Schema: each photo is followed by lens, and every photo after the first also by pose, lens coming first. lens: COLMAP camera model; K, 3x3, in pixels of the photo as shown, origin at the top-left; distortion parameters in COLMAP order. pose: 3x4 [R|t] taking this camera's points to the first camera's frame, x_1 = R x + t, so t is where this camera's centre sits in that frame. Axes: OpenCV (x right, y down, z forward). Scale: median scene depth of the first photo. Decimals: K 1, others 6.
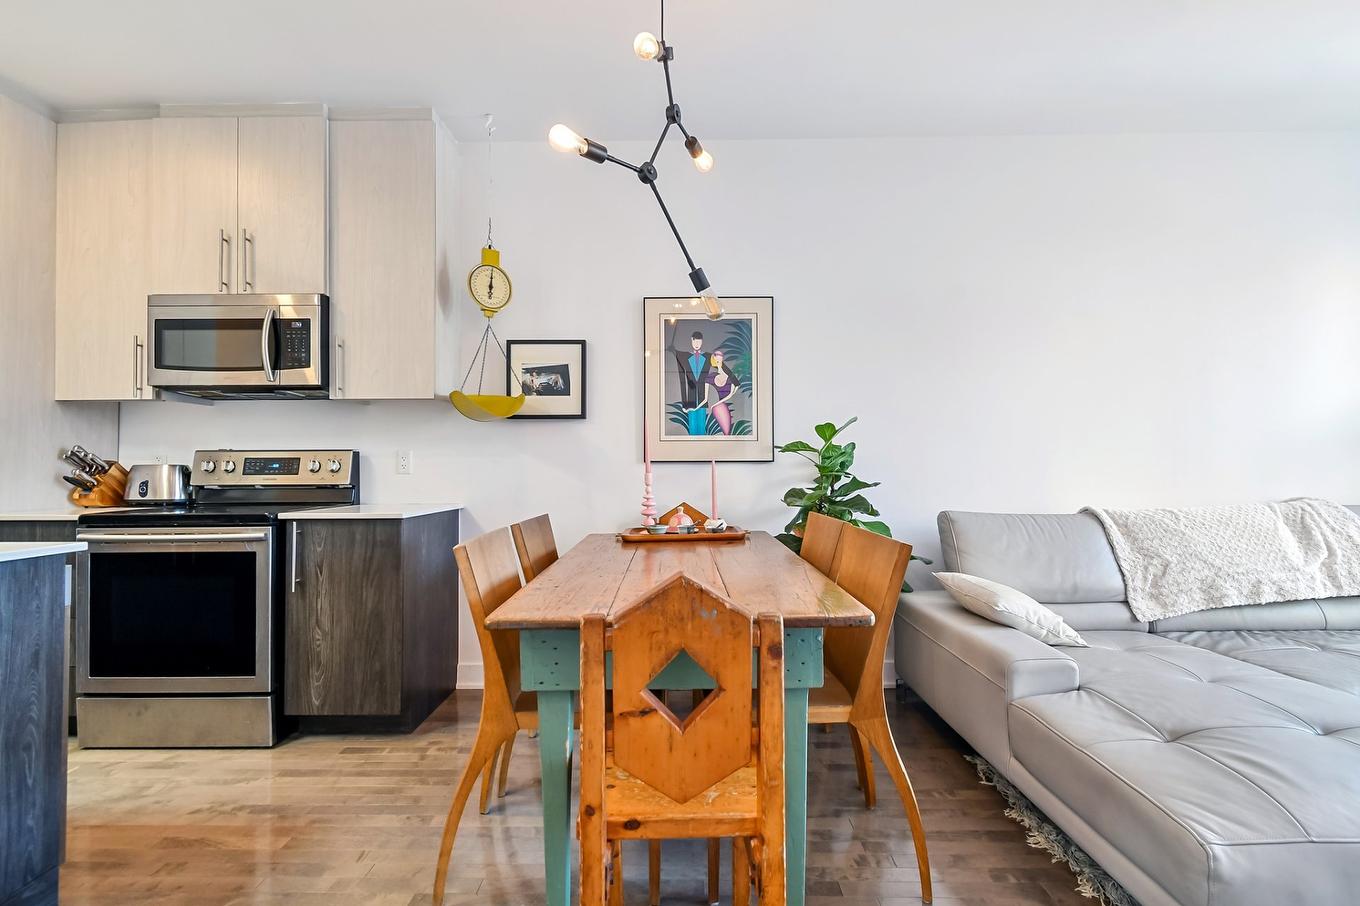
lens RADIAL K [[610.8, 0, 678.6], [0, 610.8, 456.9], [0, 0, 1]] dist [0.004794, -0.001563]
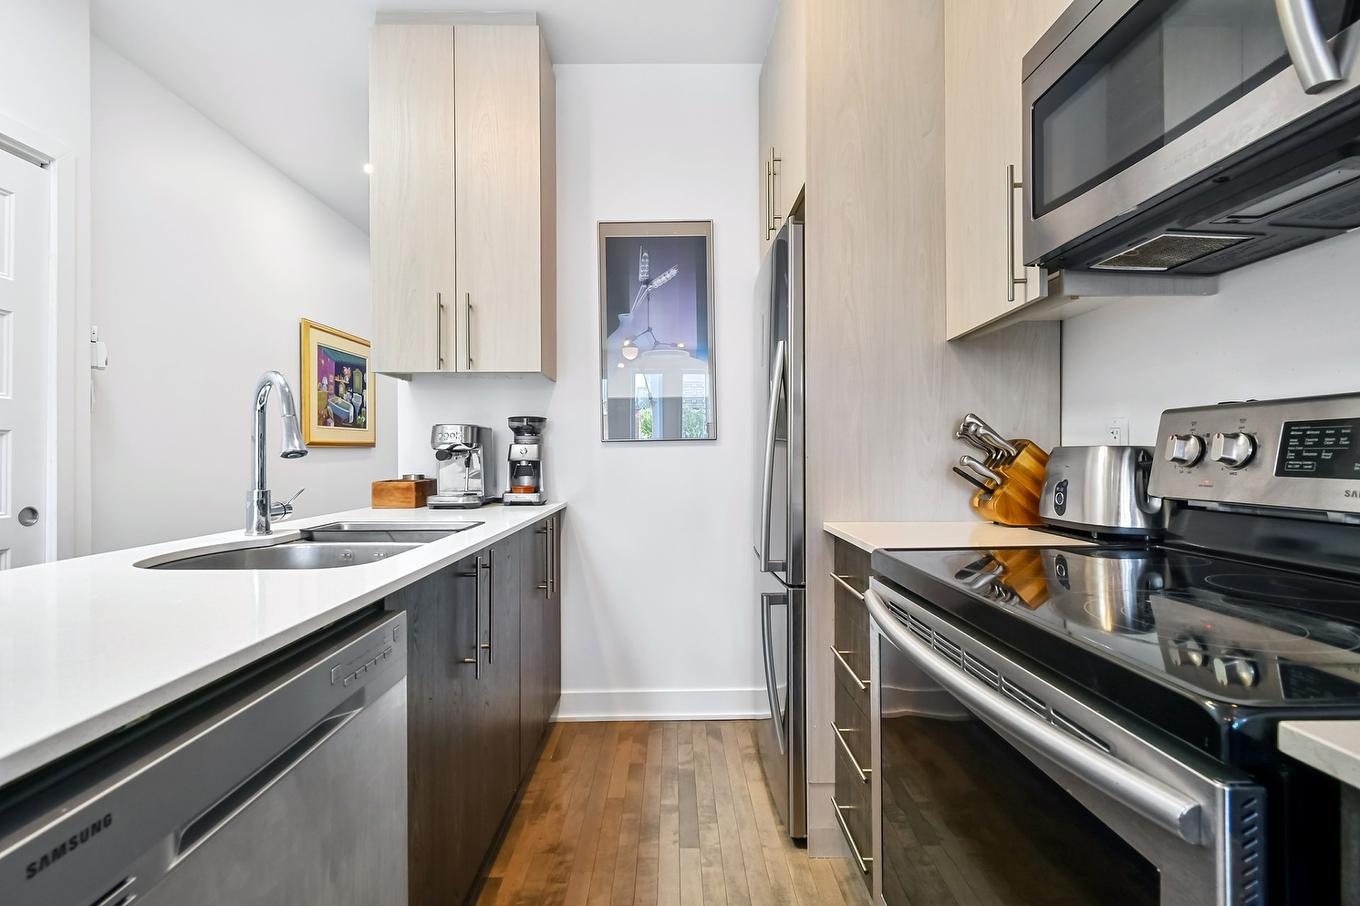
lens RADIAL K [[610.8, 0, 685.7], [0, 610.8, 453.4], [0, 0, 1]] dist [0.004794, -0.001563]
pose [[0.025218, 0.000492, -0.999682, -0.430548], [0.019674, 0.999806, 0.000989, 0.012626], [0.999488, -0.019692, 0.025204, 0.735963]]
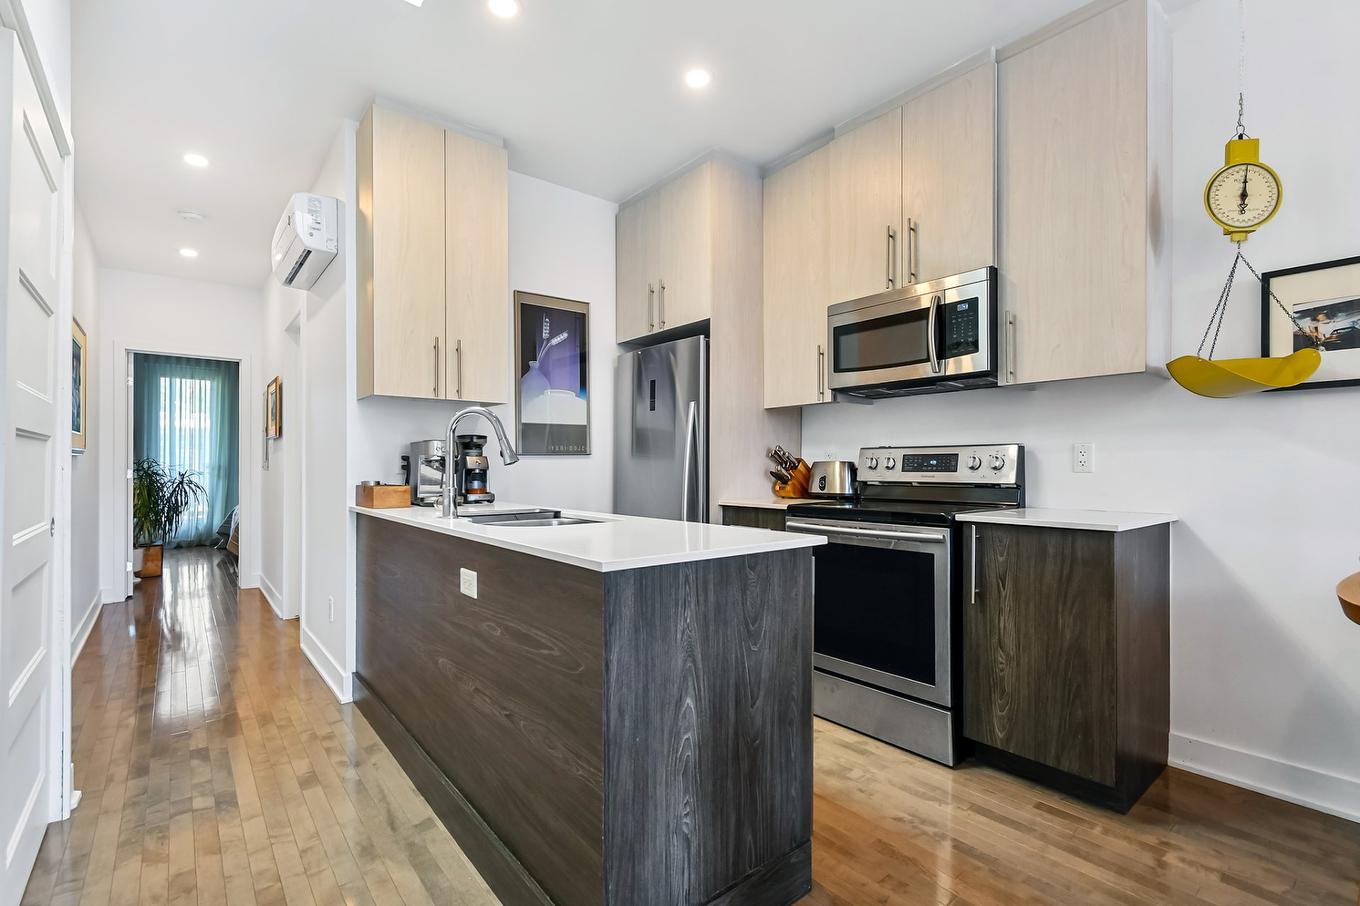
lens RADIAL K [[610.8, 0, 679.2], [0, 610.8, 465.9], [0, 0, 1]] dist [0.004794, -0.001563]
pose [[0.641954, 0.003243, -0.766736, -0.196718], [0.012102, 0.999824, 0.014362, 0.001756], [0.766648, -0.018499, 0.641802, 0.089637]]
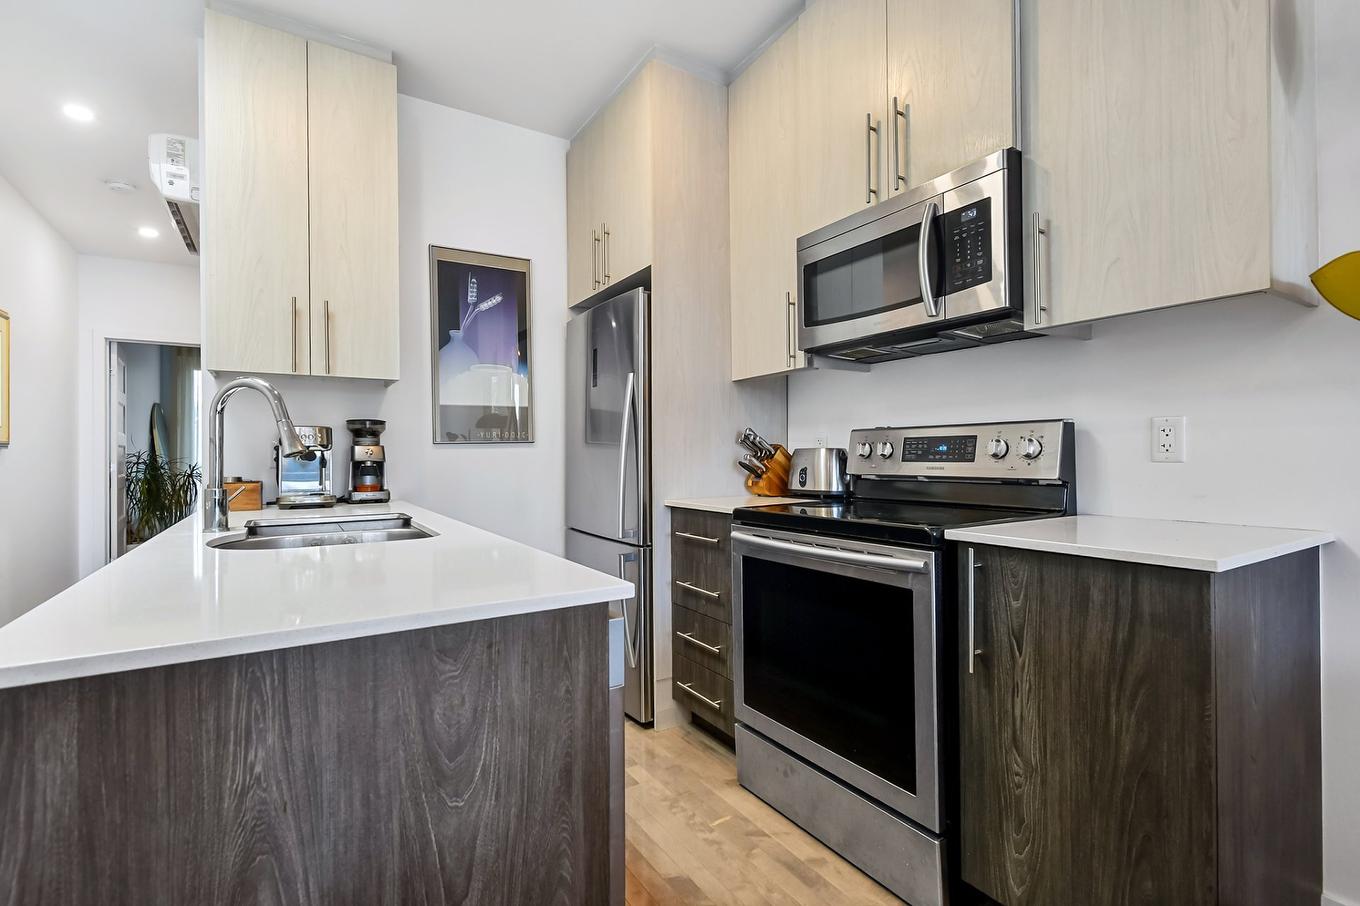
lens RADIAL K [[610.8, 0, 685.6], [0, 610.8, 452.5], [0, 0, 1]] dist [0.004794, -0.001563]
pose [[0.545980, -0.003650, -0.837790, -0.269114], [0.021050, 0.999735, 0.009362, 0.007445], [0.837534, -0.022747, 0.545912, 0.426280]]
